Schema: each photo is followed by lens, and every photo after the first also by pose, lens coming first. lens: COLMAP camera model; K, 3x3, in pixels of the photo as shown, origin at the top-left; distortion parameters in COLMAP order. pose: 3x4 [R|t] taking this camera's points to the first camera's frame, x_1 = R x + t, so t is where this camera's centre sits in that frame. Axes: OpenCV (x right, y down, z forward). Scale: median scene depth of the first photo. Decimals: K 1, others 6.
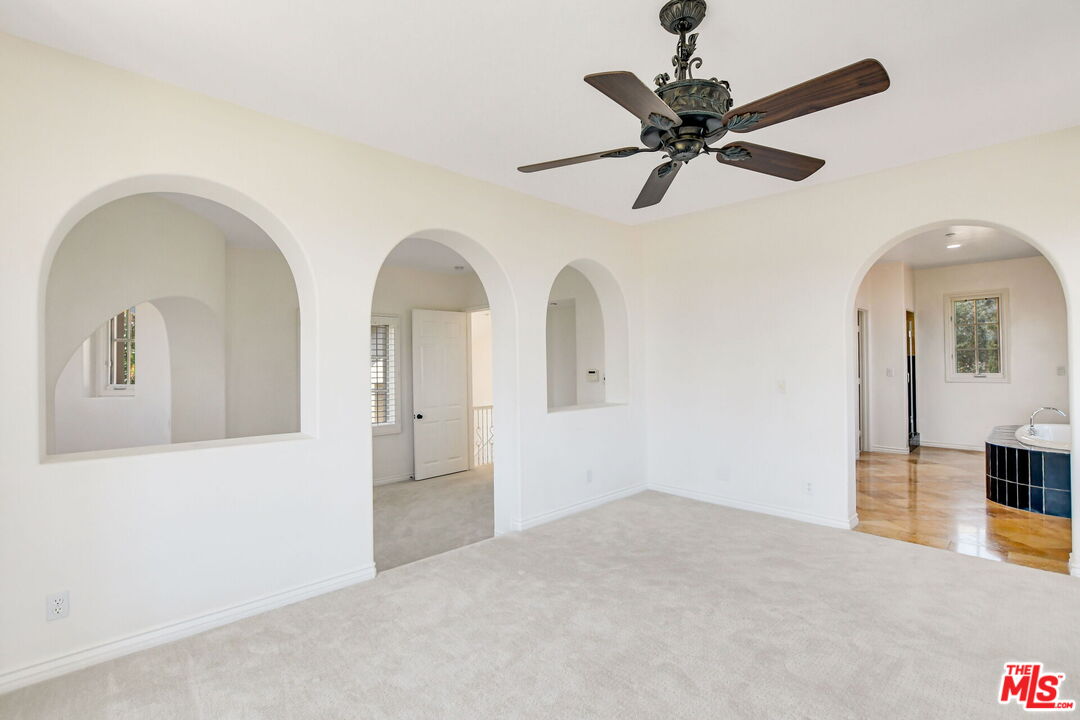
lens RADIAL K [[474.1, 0, 527.7], [0, 474.1, 371.5], [0, 0, 1]] dist [-0.014618, 0.000058]
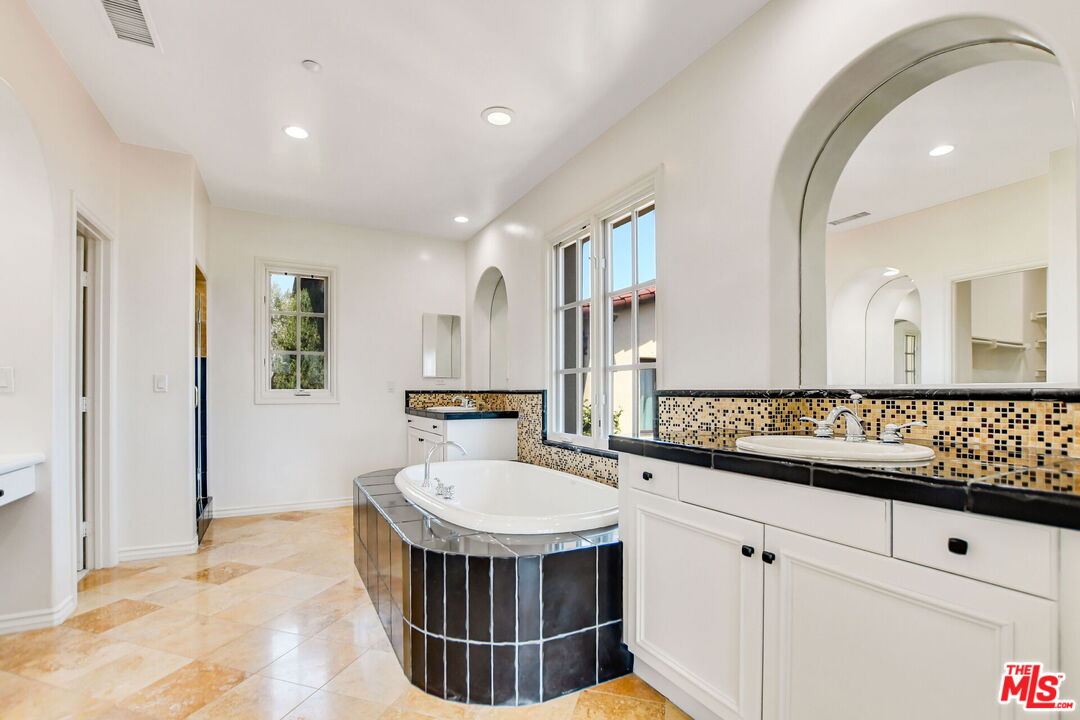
lens RADIAL K [[483.4, 0, 539.6], [0, 483.4, 379.8], [0, 0, 1]] dist [-0.018162, 0.000759]
pose [[0.242637, 0.038271, 0.969362, 0.397851], [0.017881, 0.998875, -0.043912, 0.024429], [-0.969952, 0.027988, 0.241680, 0.513209]]
